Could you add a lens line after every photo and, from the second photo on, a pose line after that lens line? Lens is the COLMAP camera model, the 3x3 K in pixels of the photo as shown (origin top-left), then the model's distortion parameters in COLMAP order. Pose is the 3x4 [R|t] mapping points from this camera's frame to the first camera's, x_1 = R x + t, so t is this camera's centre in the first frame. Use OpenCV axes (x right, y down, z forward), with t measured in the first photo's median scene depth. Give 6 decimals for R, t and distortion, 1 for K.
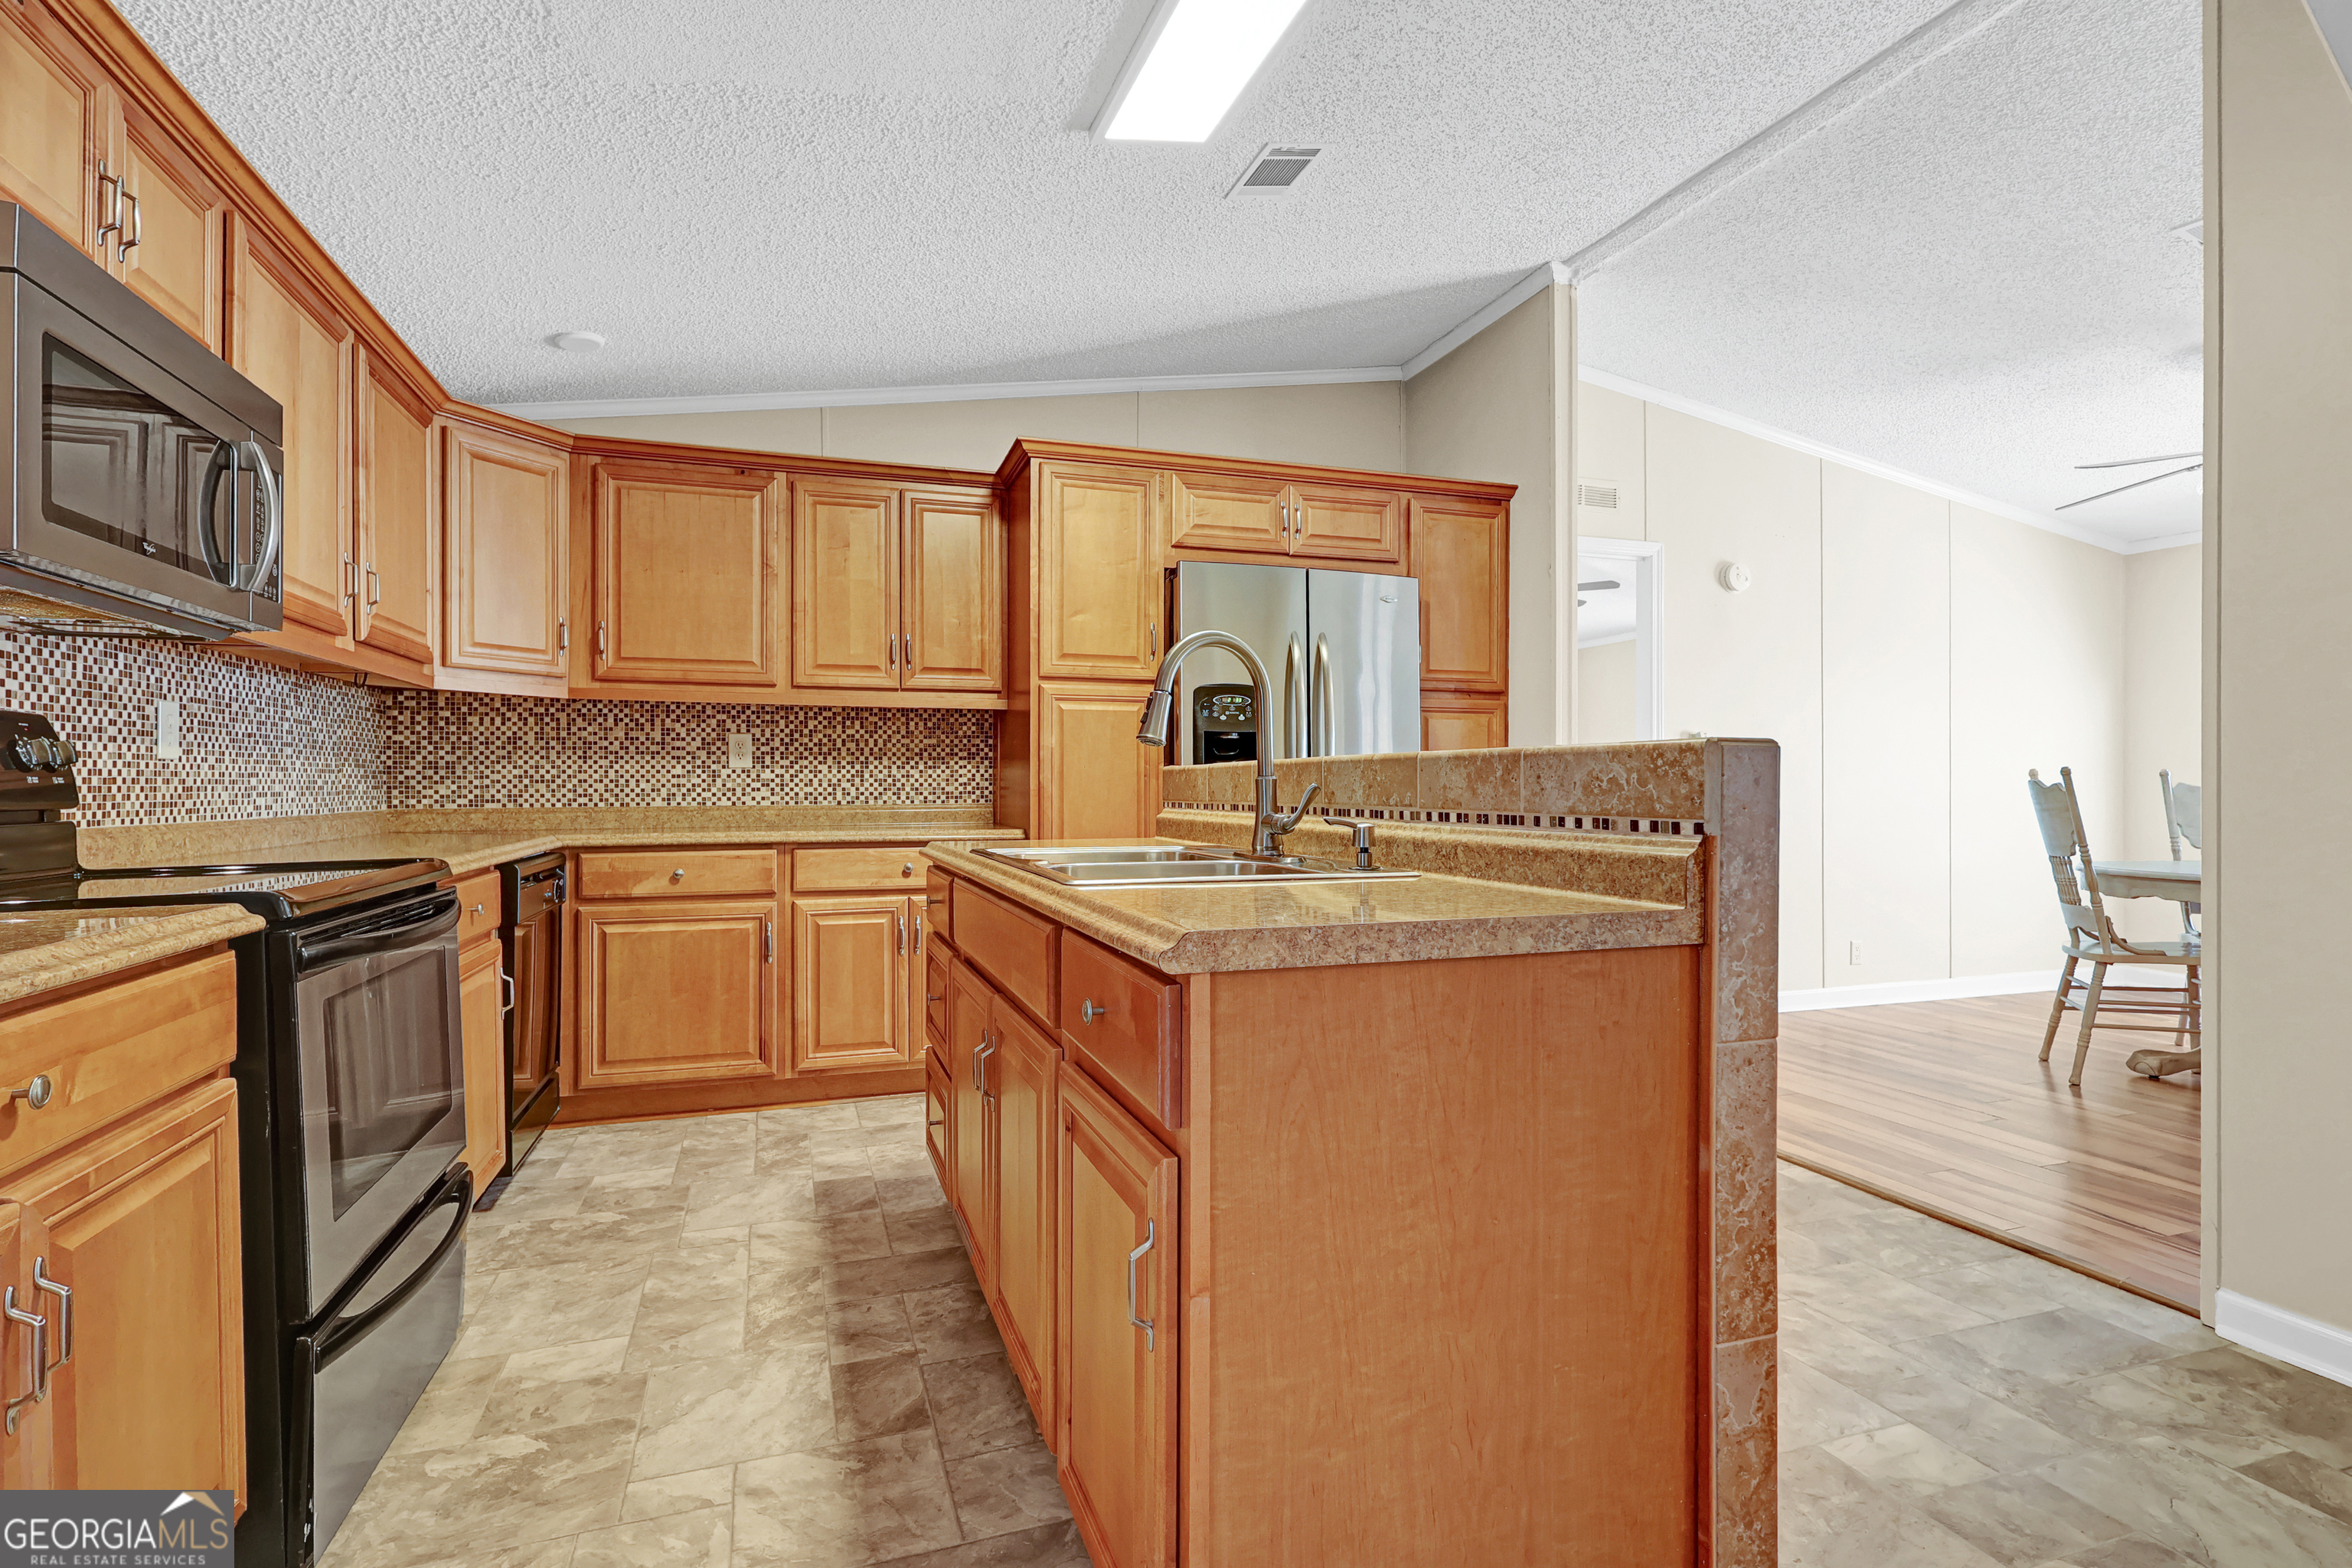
lens RADIAL K [[1141.2, 0, 1197.7], [0, 1141.2, 778.7], [0, 0, 1]] dist [-0.001060, 0.000201]
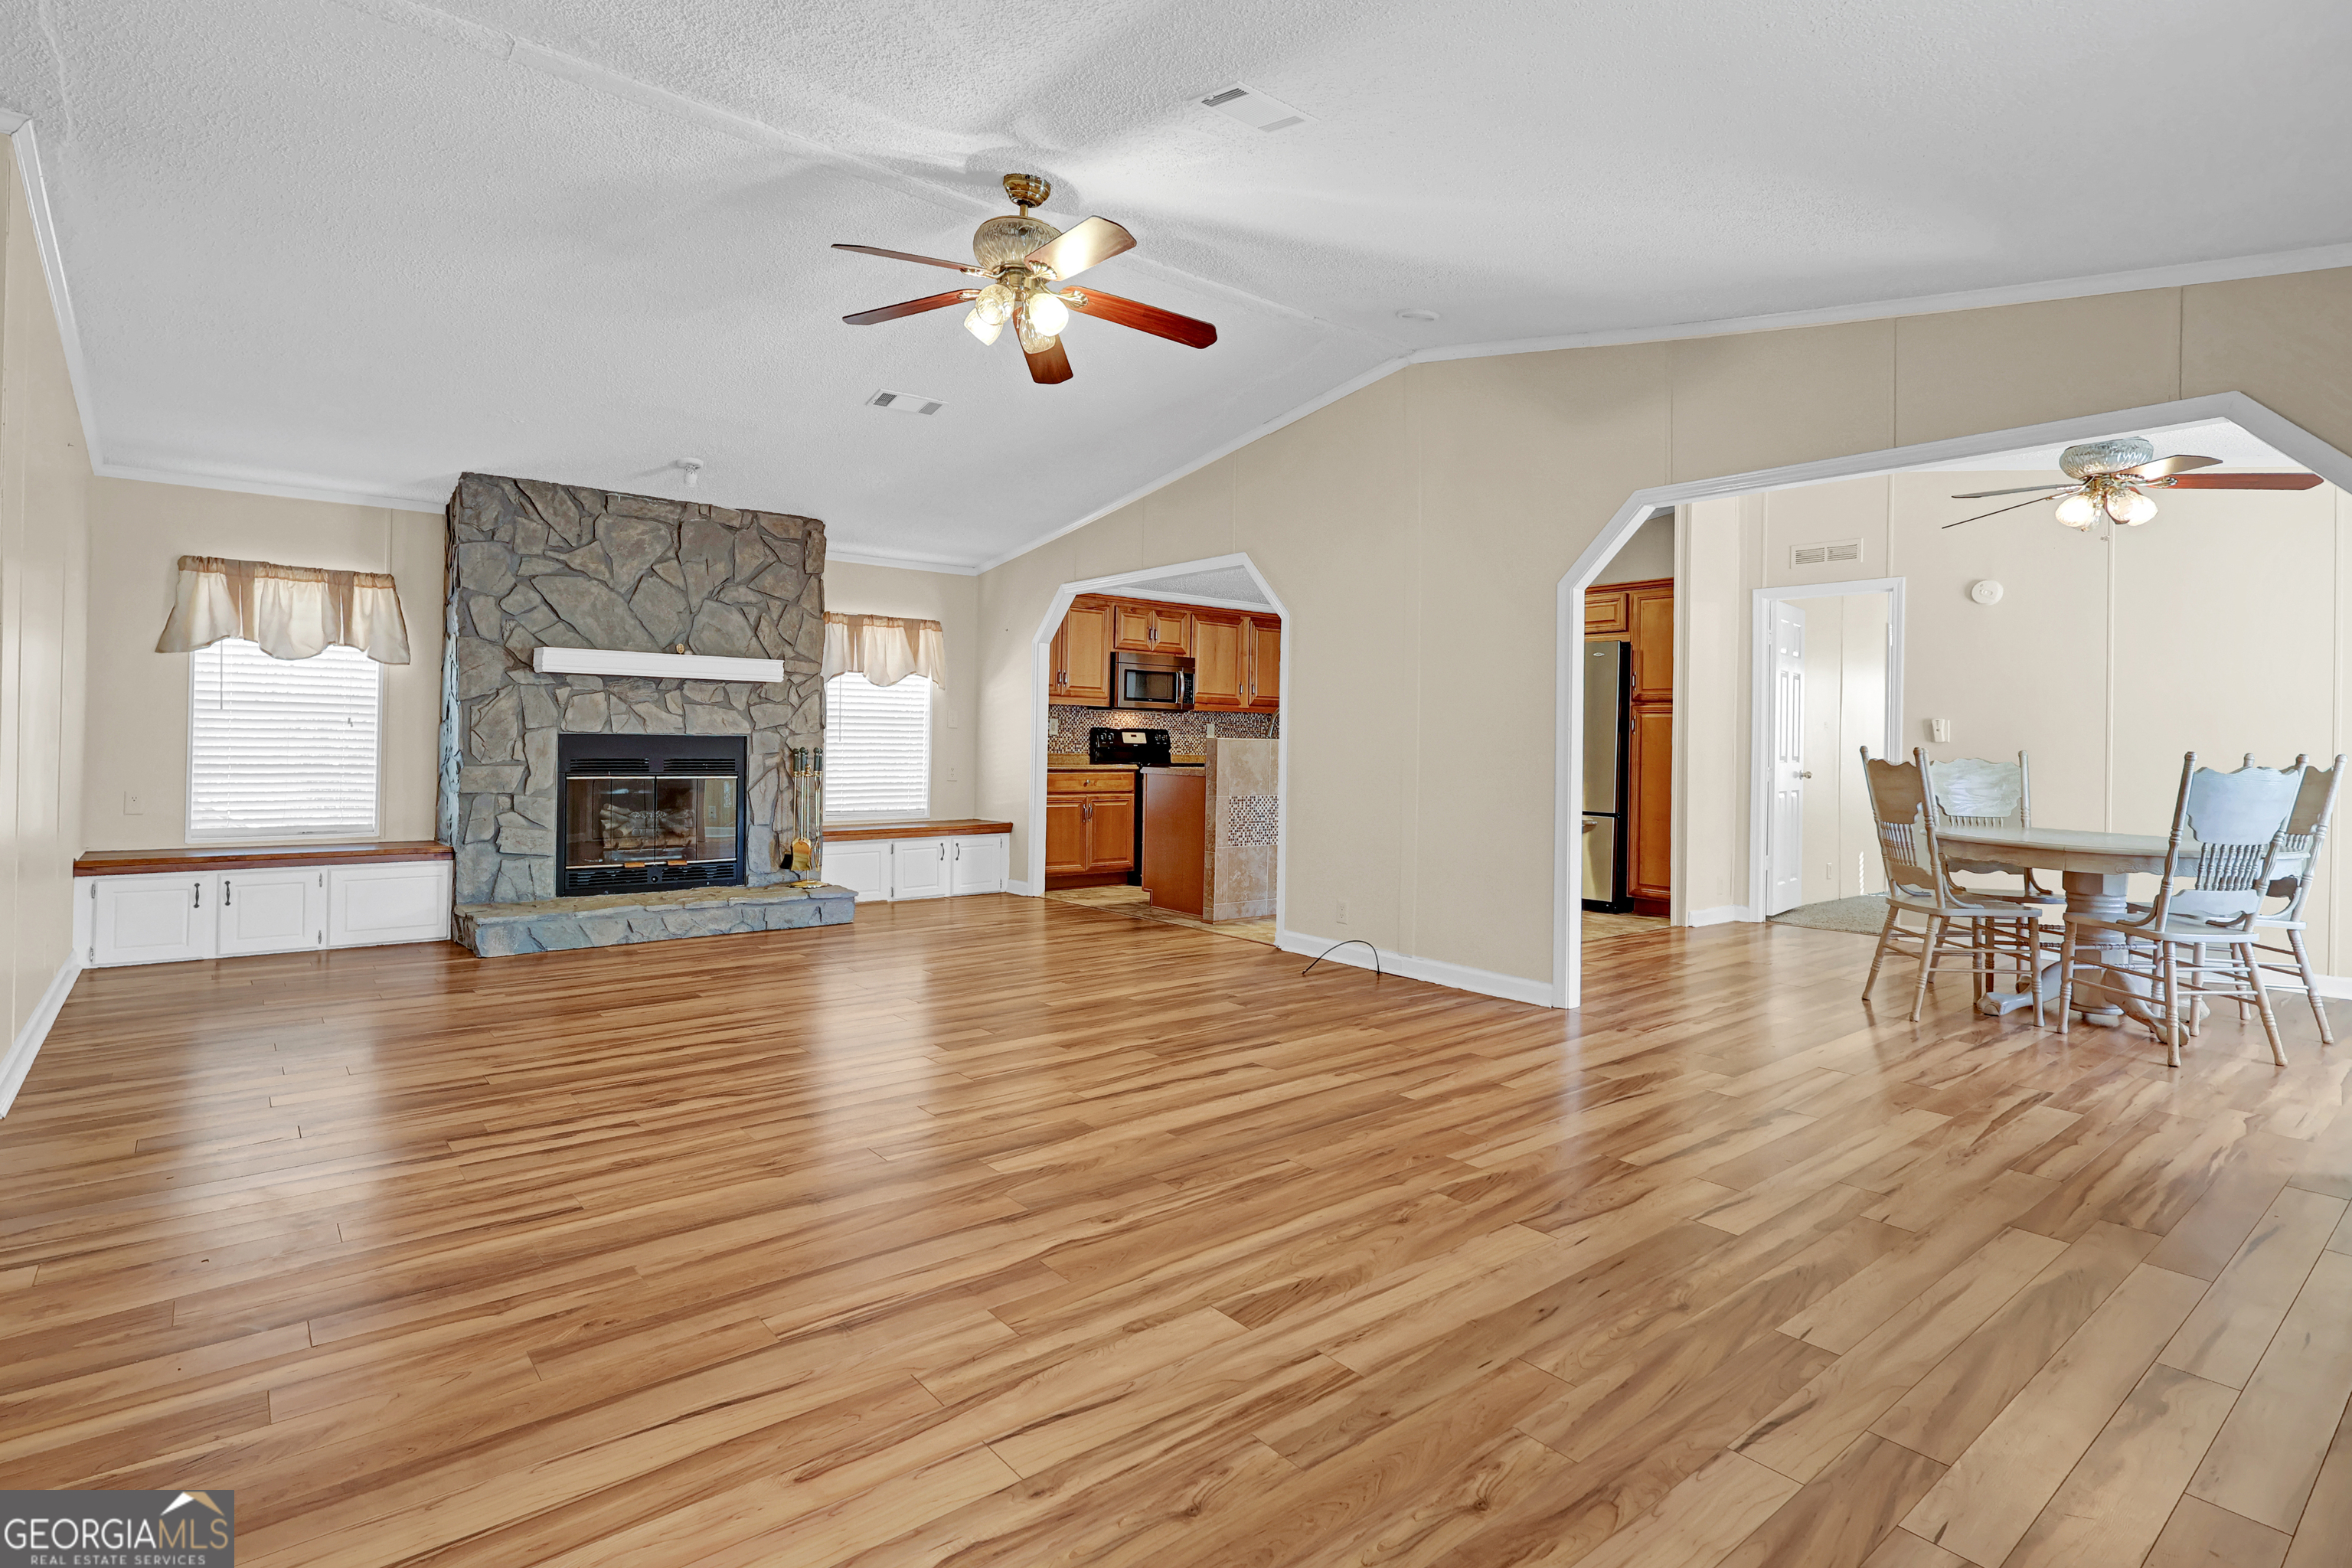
lens RADIAL K [[1146.8, 0, 1165.8], [0, 1146.8, 732.3], [0, 0, 1]] dist [-0.000187, -0.000124]
pose [[0.345454, -0.002978, -0.938431, 2.117068], [-0.012477, 0.999892, -0.007766, -0.004800], [0.938353, 0.014392, 0.345380, -0.393596]]
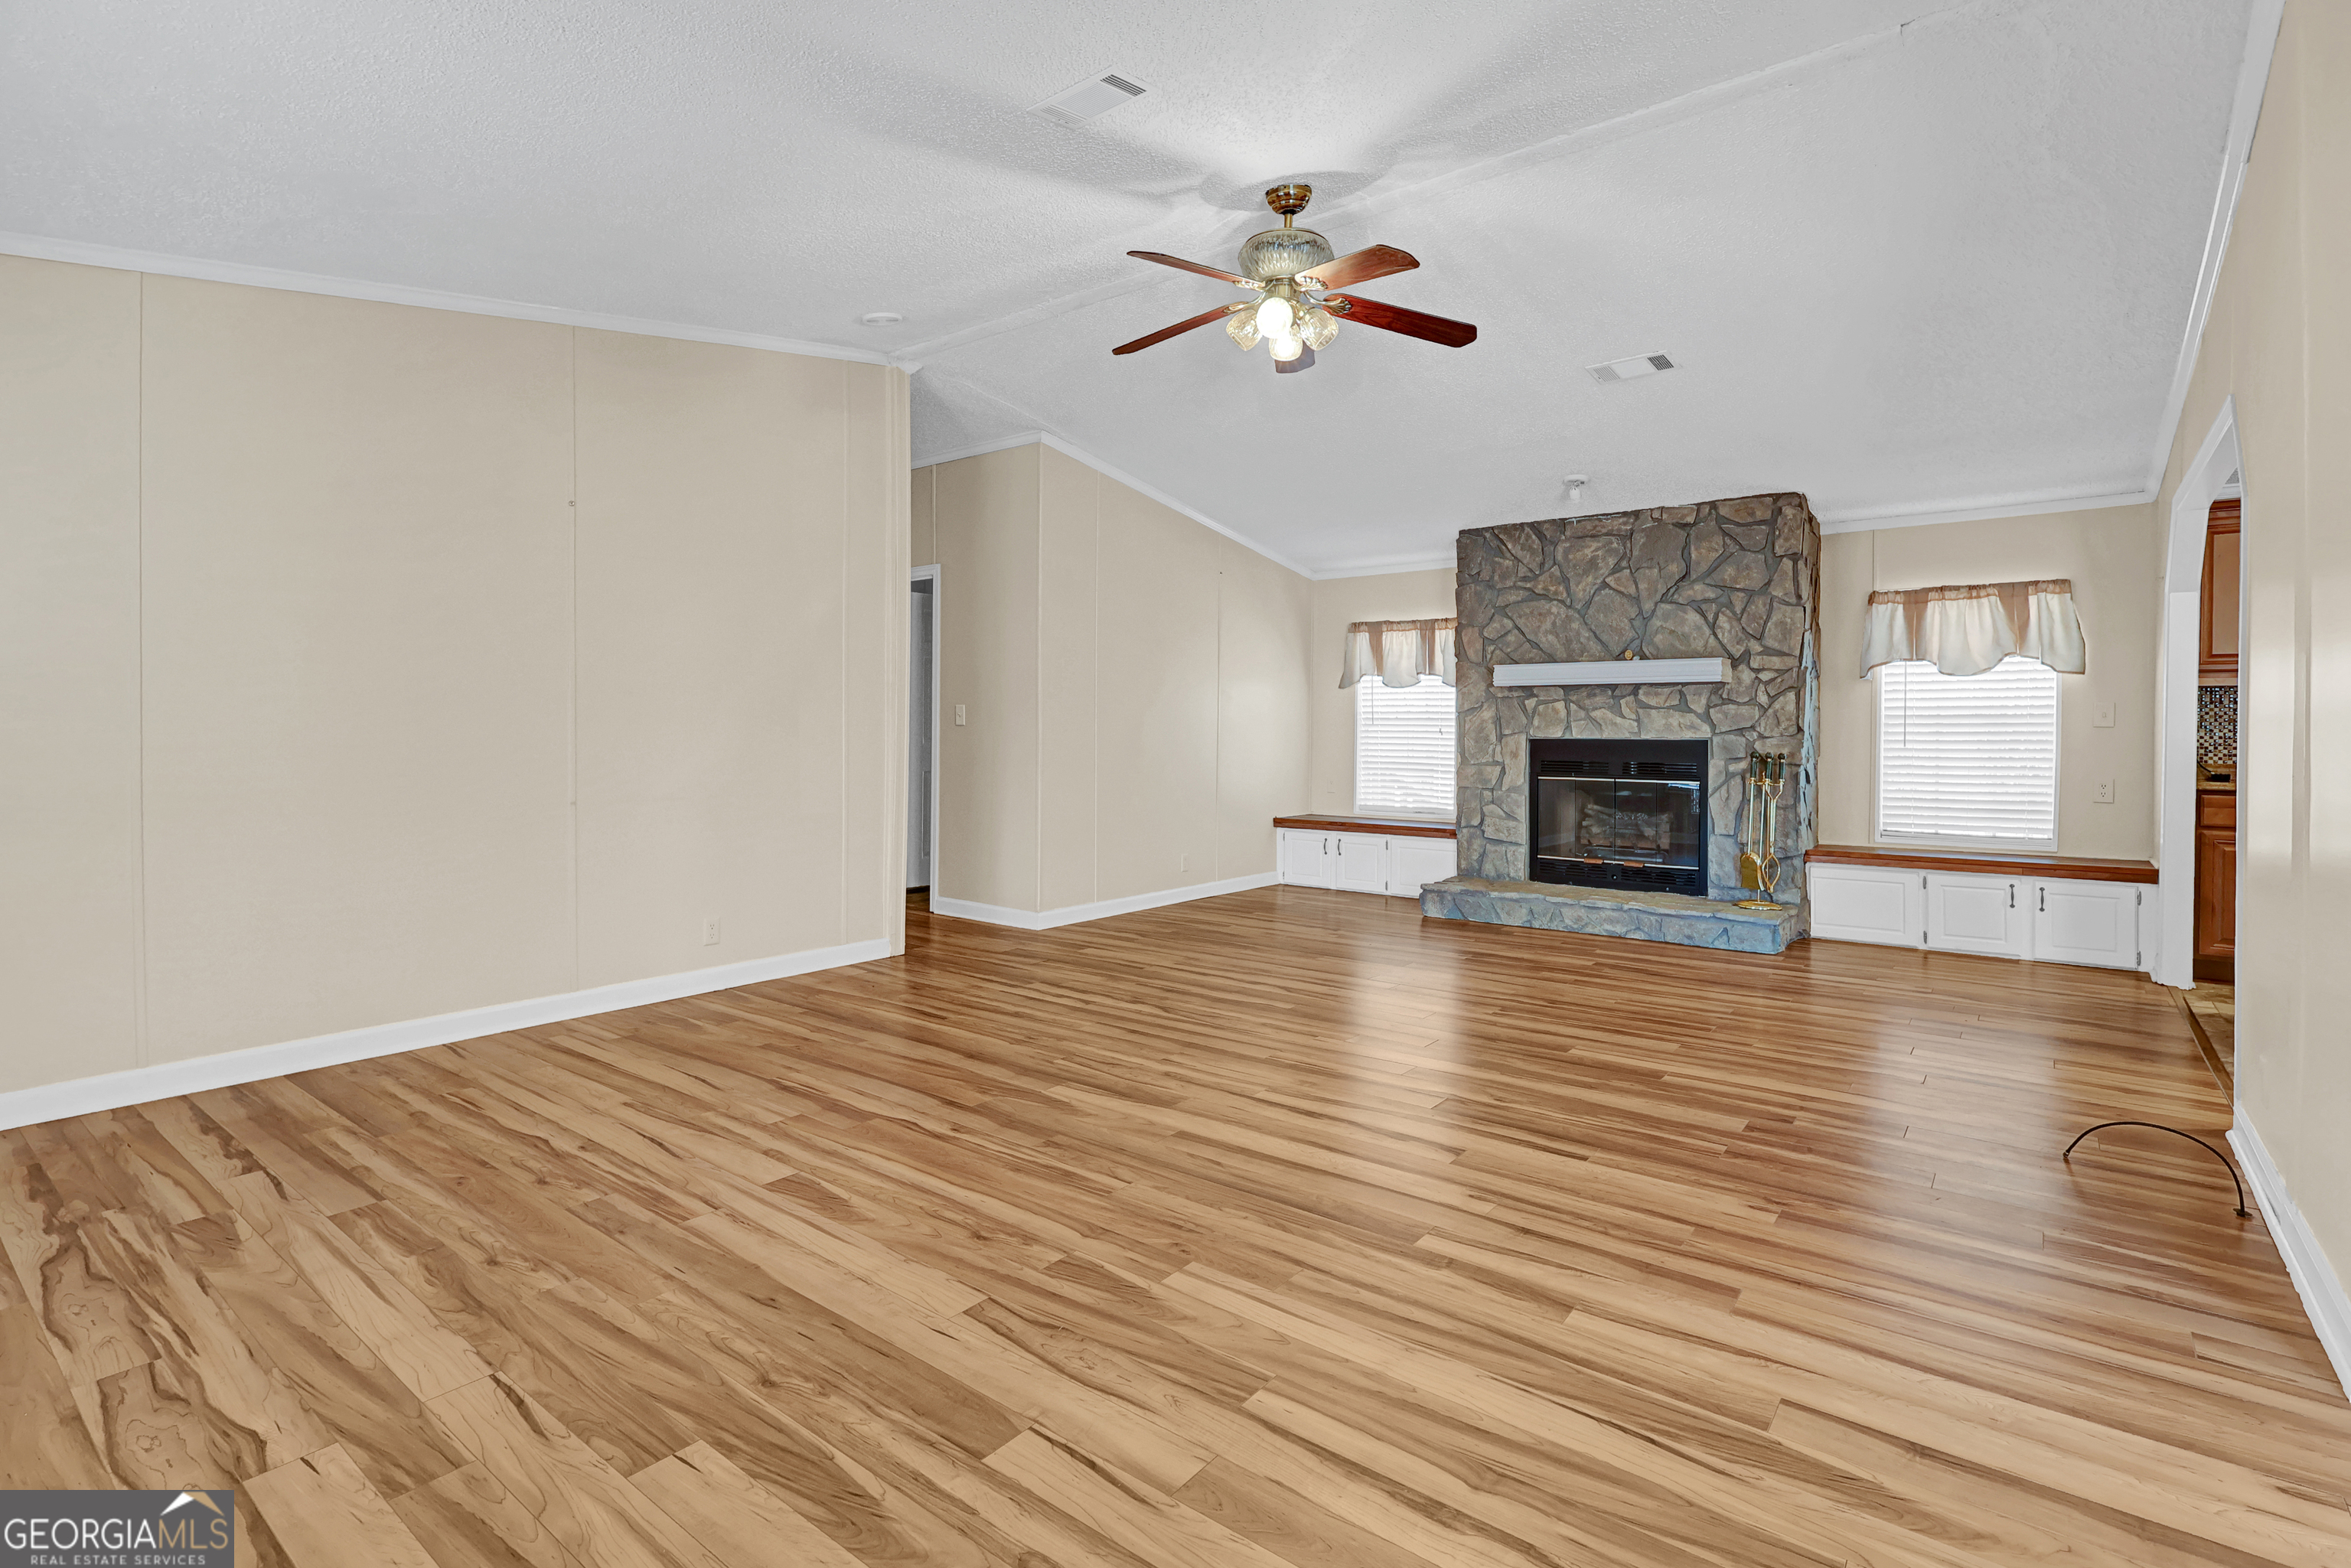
lens RADIAL K [[1123.7, 0, 1179.1], [0, 1123.7, 735.1], [0, 0, 1]] dist [-0.001222, -0.000148]
pose [[-0.835863, -0.006415, -0.548901, 1.734307], [-0.006307, 0.999978, -0.002082, -0.003159], [0.548902, 0.001722, -0.835885, 0.699439]]
